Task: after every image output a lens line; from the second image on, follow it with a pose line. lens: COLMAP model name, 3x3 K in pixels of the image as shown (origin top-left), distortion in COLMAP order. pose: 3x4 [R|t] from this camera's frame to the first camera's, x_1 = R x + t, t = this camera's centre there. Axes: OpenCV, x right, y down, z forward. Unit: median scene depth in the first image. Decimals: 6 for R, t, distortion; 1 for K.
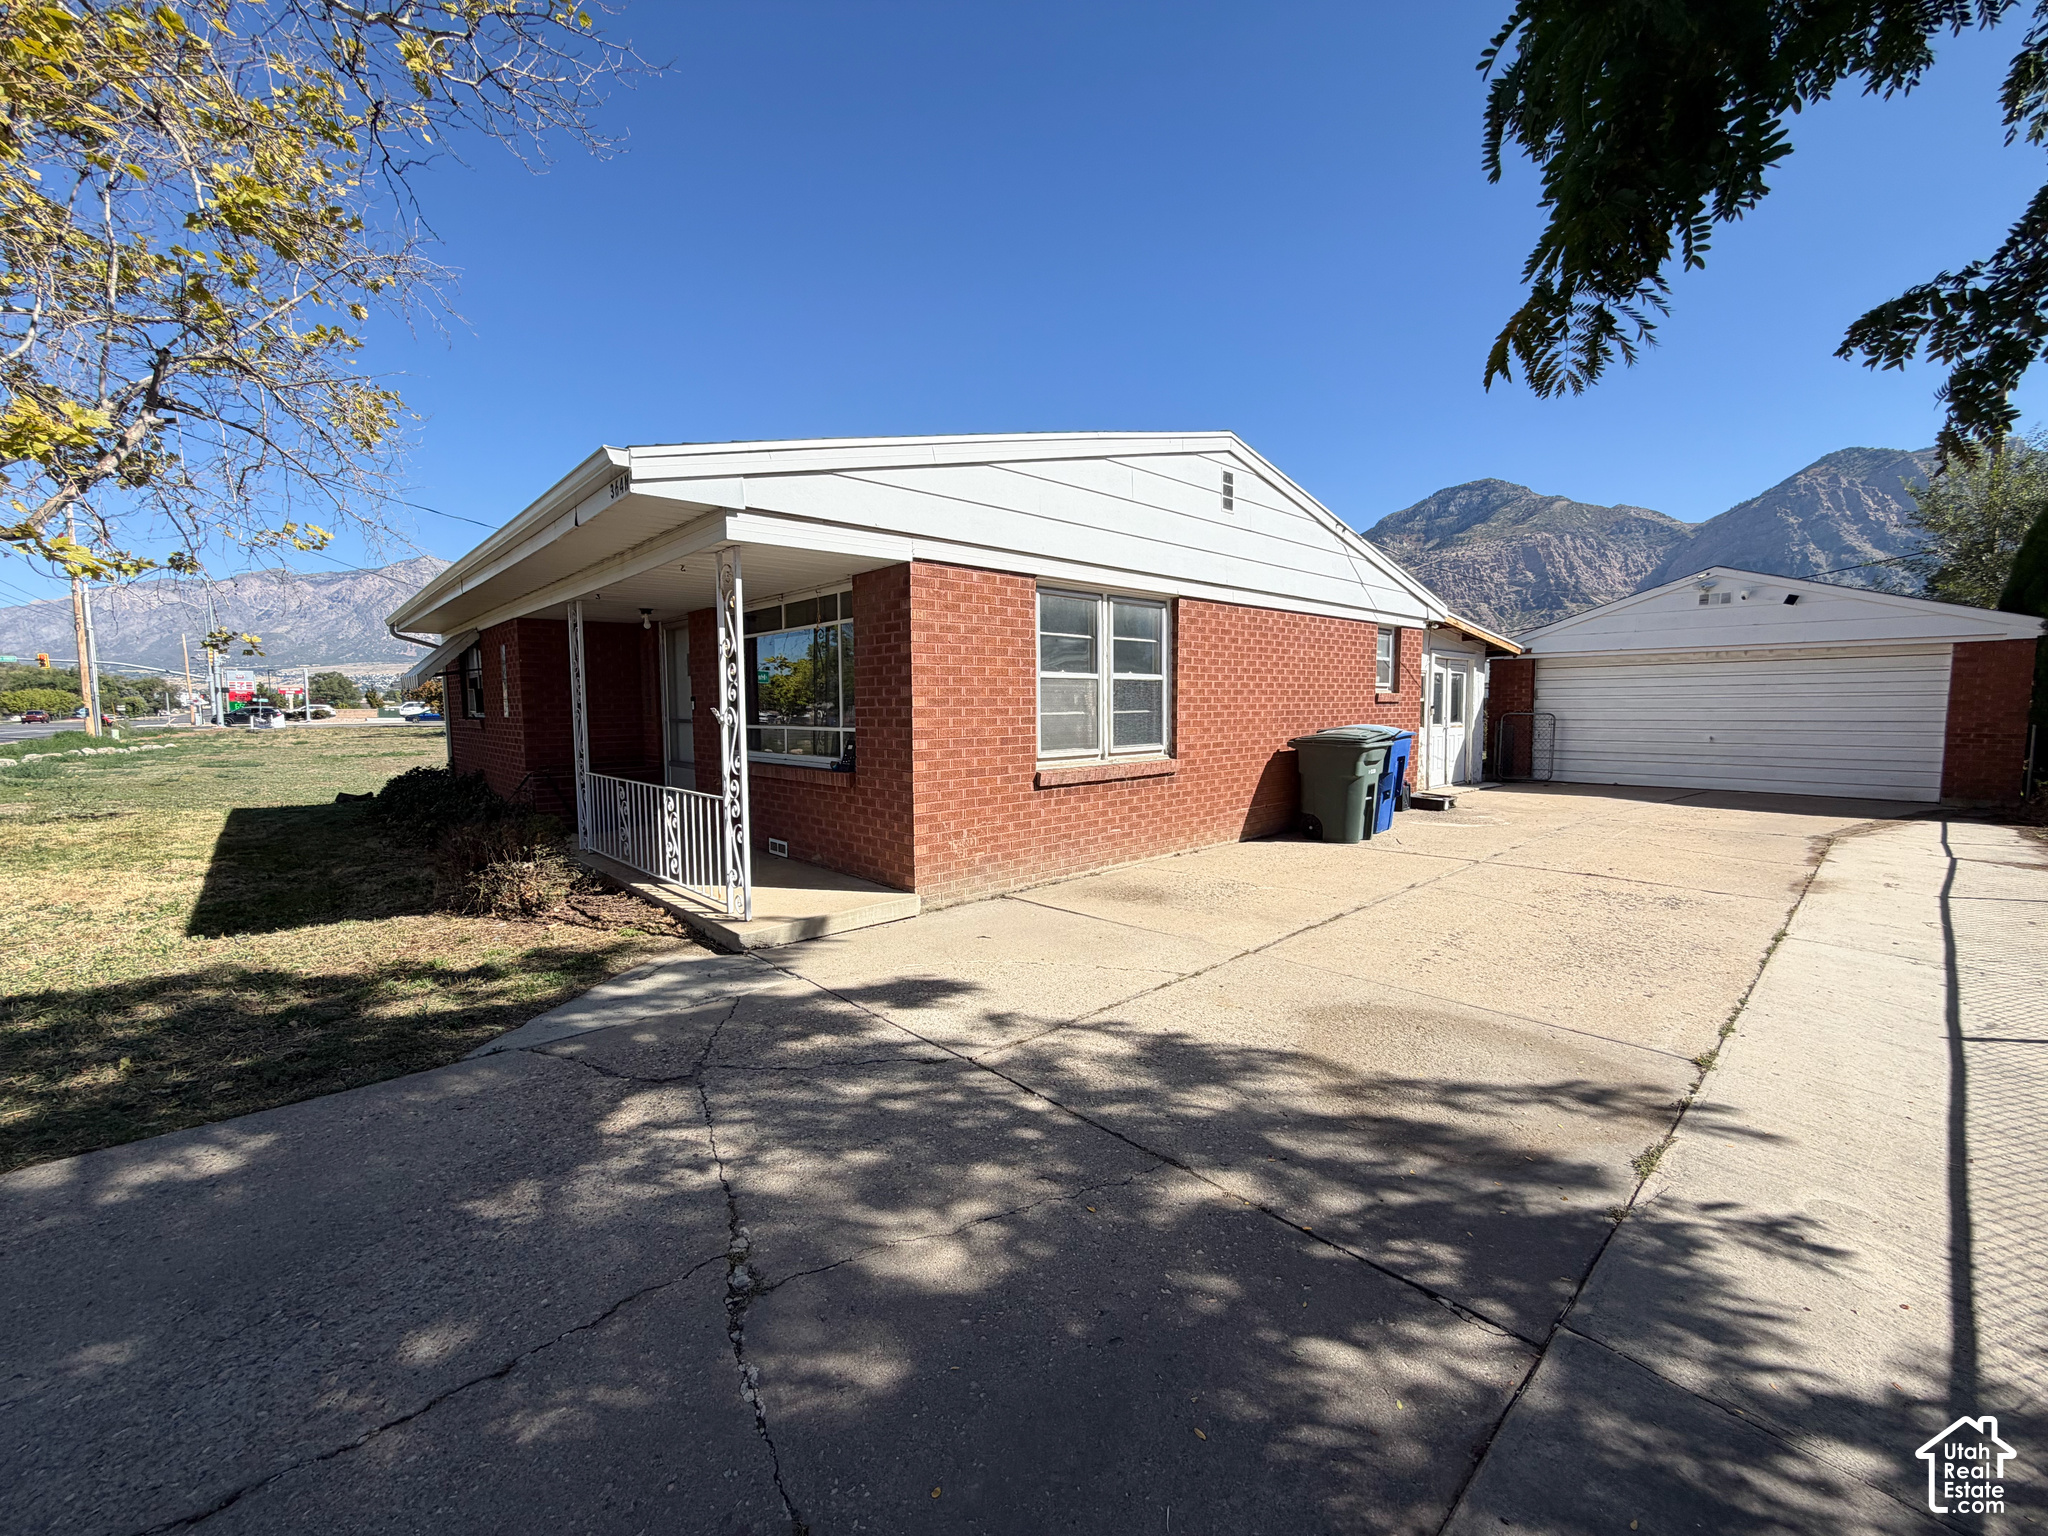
lens RADIAL K [[805.9, 0, 1021.6], [0, 805.9, 772.0], [0, 0, 1]] dist [-0.002672, 0.000014]
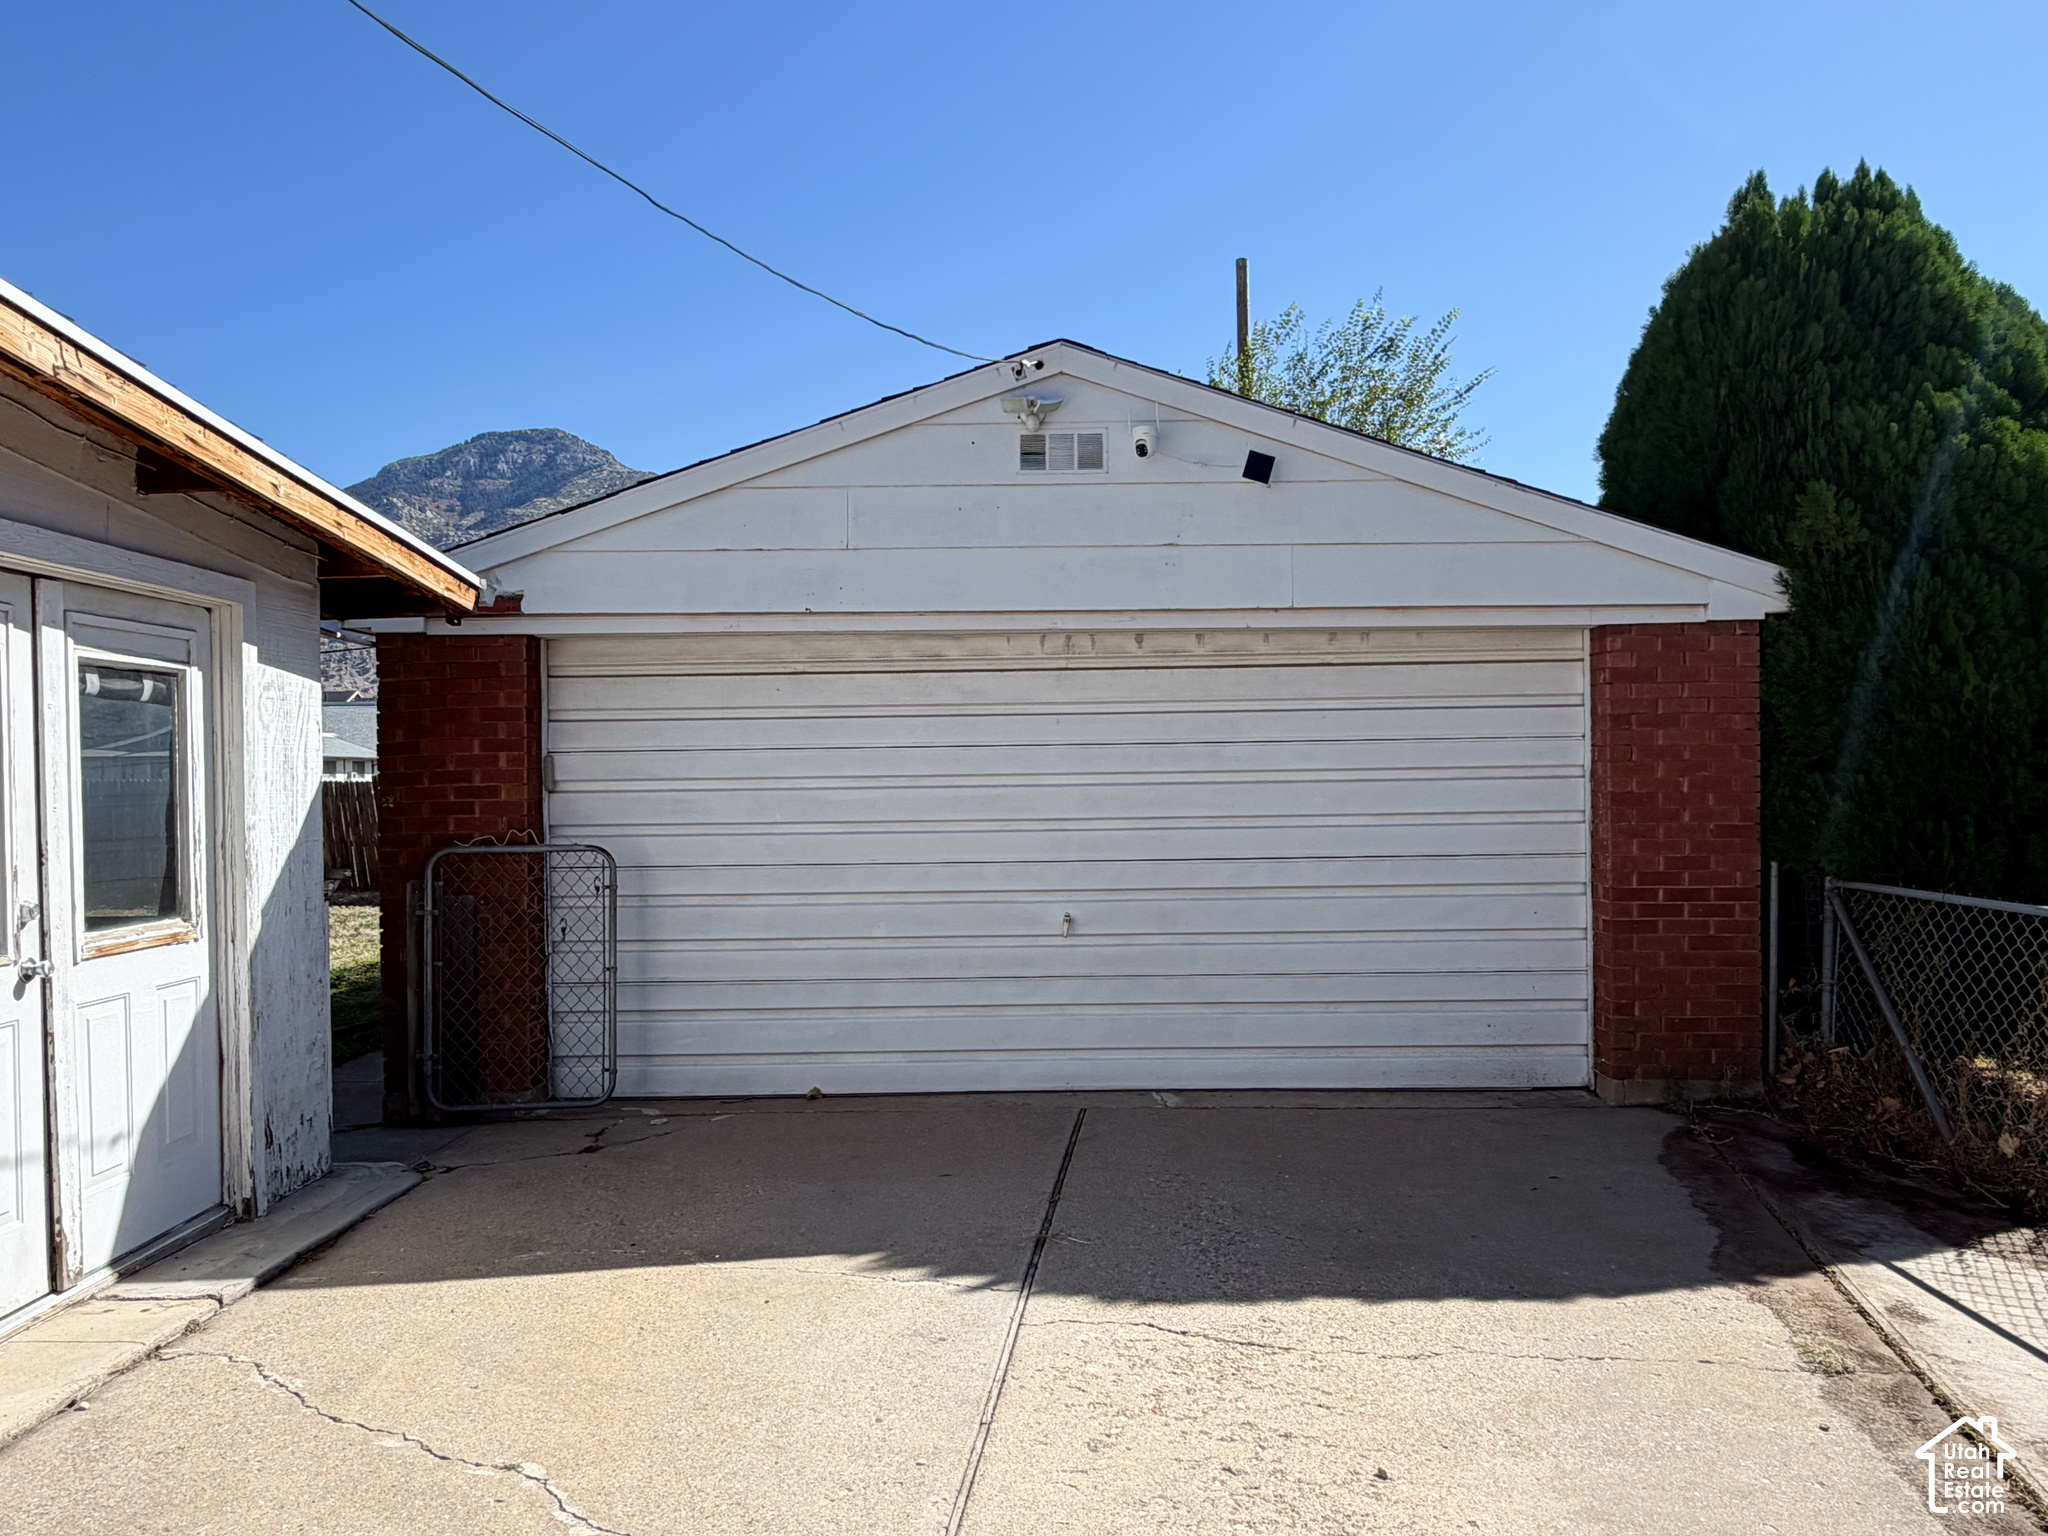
lens RADIAL K [[1428.5, 0, 1017.6], [0, 1428.5, 775.1], [0, 0, 1]] dist [0.007723, -0.012569]
pose [[0.677669, -0.000313, 0.735367, 0.454171], [0.067604, 0.995792, -0.061875, -0.064279], [-0.732253, 0.091644, 0.674838, 0.651473]]
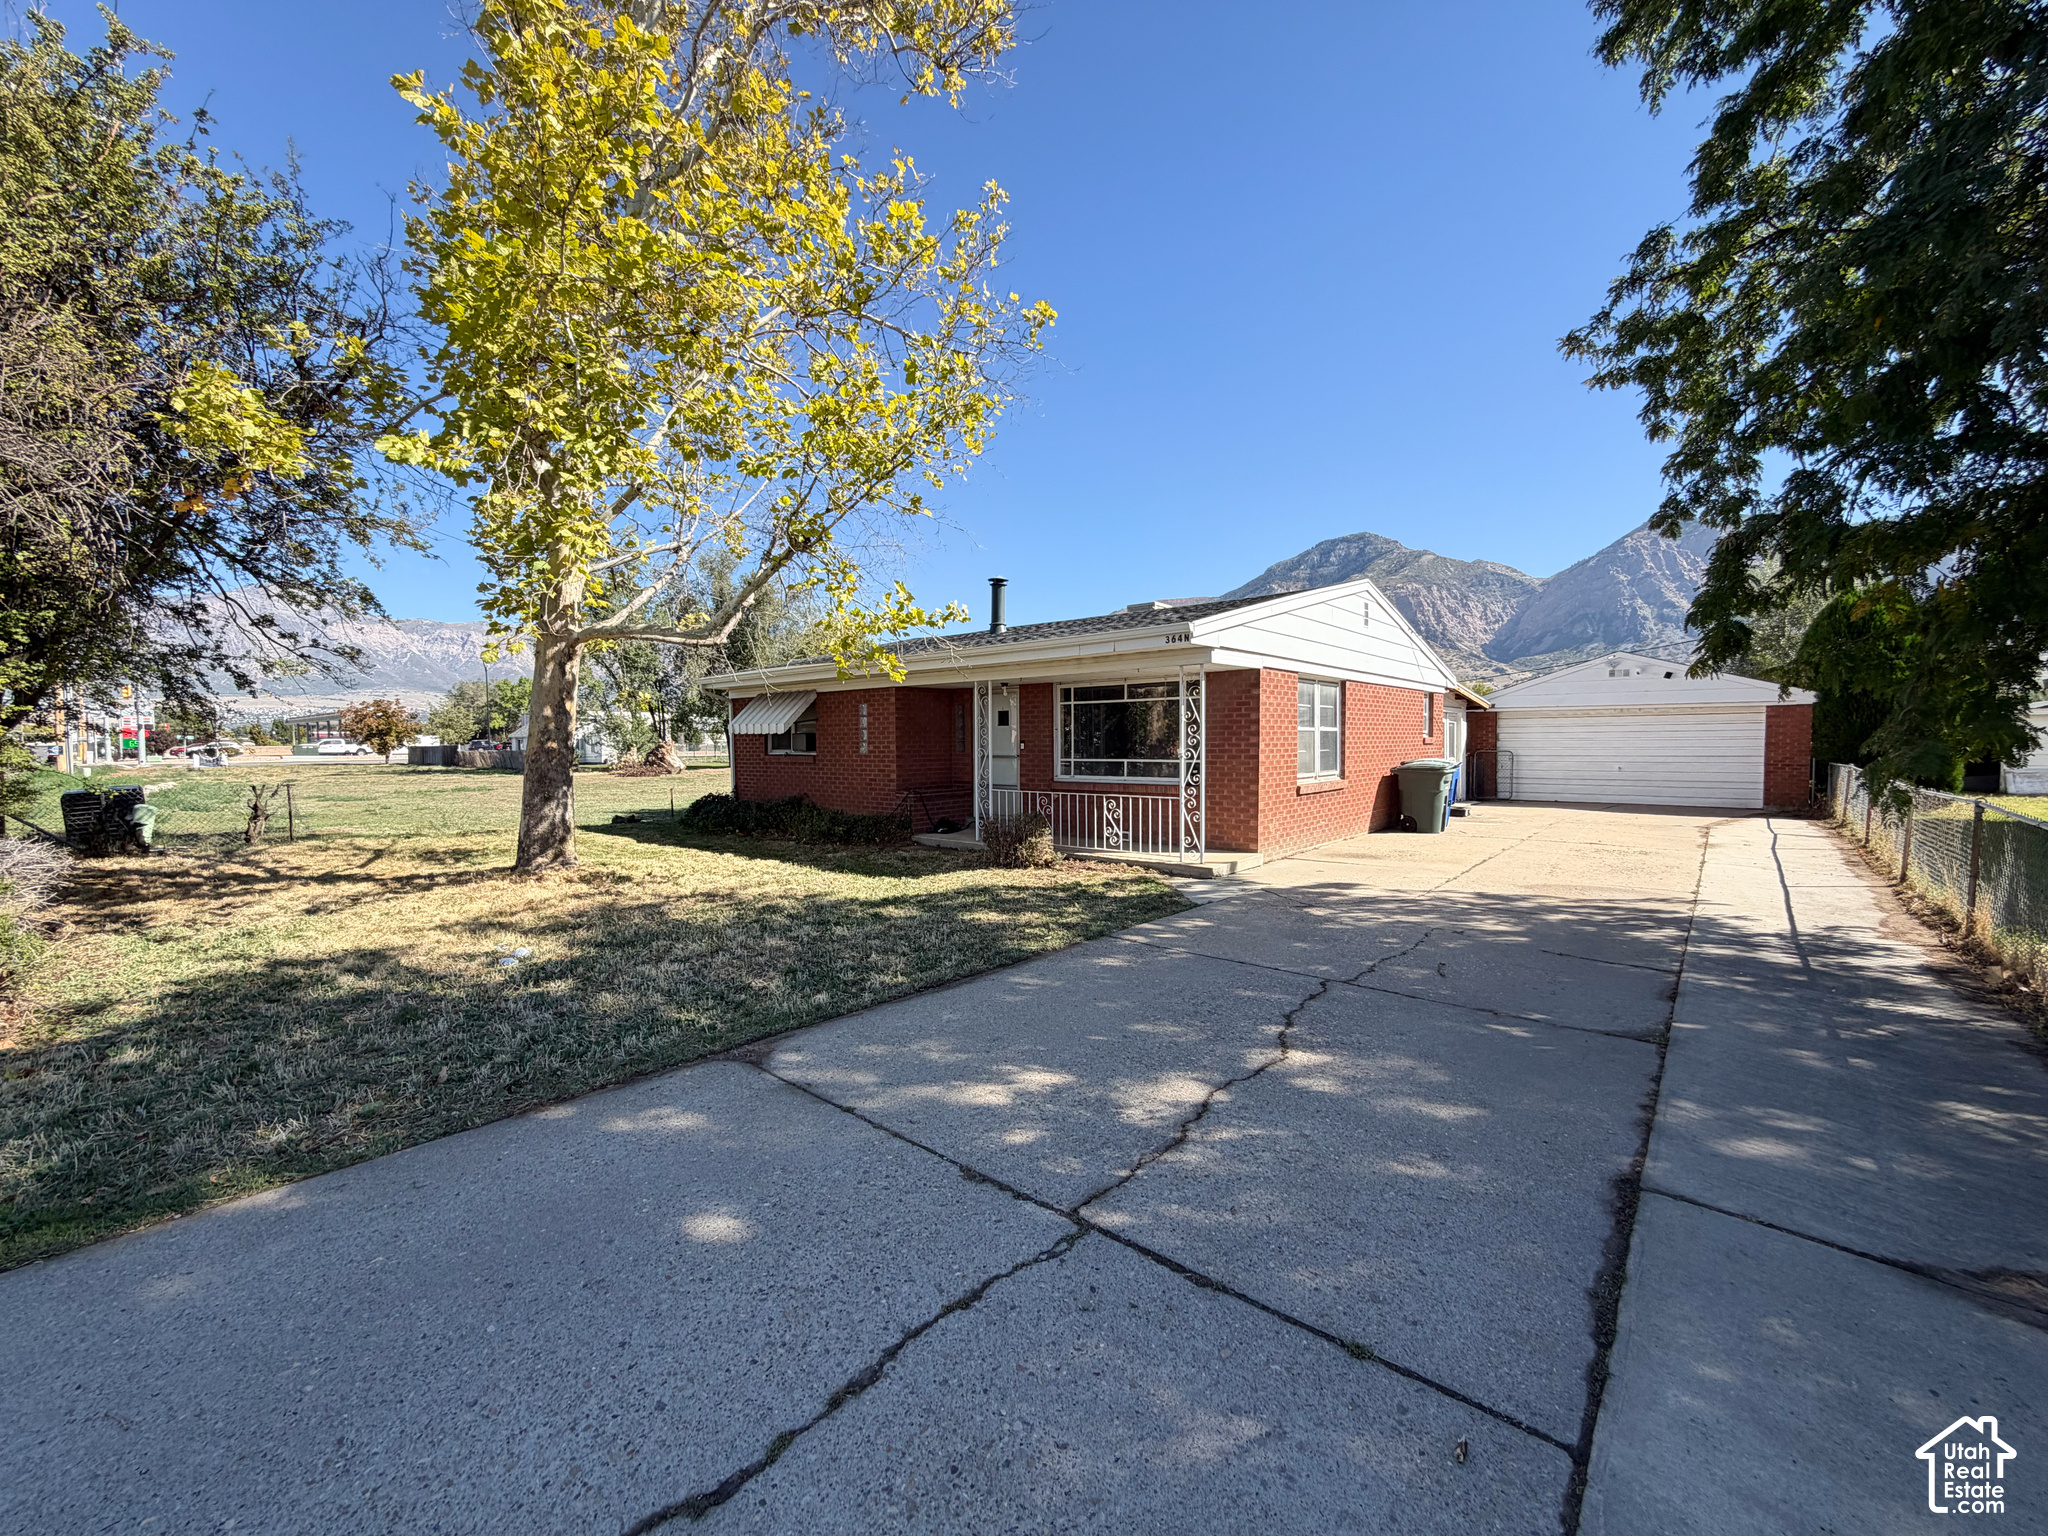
lens RADIAL K [[805.9, 0, 1020.3], [0, 805.9, 773.3], [0, 0, 1]] dist [-0.002672, 0.000014]
pose [[0.993385, -0.003552, 0.114780, -0.381273], [0.008633, 0.999003, -0.043796, 0.021774], [-0.114510, 0.044497, 0.992425, -0.314488]]
